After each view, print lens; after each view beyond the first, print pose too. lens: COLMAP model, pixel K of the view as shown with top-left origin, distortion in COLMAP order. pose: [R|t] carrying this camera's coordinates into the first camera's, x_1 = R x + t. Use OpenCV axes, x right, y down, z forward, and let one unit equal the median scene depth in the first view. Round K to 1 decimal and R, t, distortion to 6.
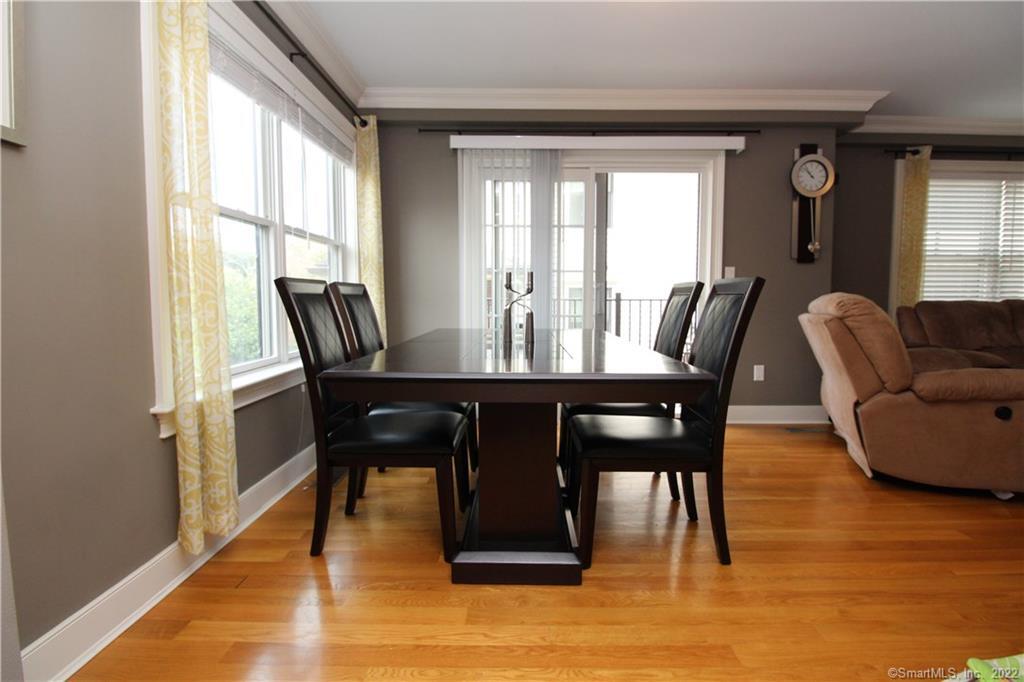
lens RADIAL K [[482.1, 0, 512.0], [0, 482.1, 341.0], [0, 0, 1]] dist [-0.032481, -0.000107]
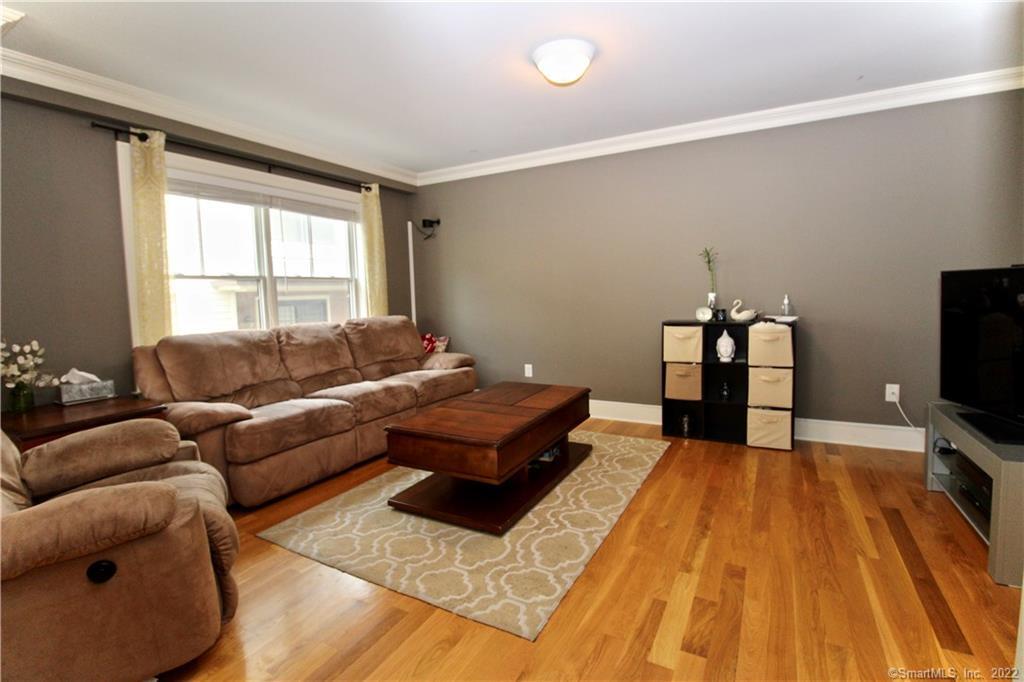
lens RADIAL K [[482.1, 0, 512.0], [0, 482.1, 341.0], [0, 0, 1]] dist [-0.032481, -0.000107]
pose [[0.470209, -0.094718, 0.877458, 0.451990], [0.103400, 0.993290, 0.051812, -0.056851], [-0.876477, 0.066366, 0.476847, 0.146444]]
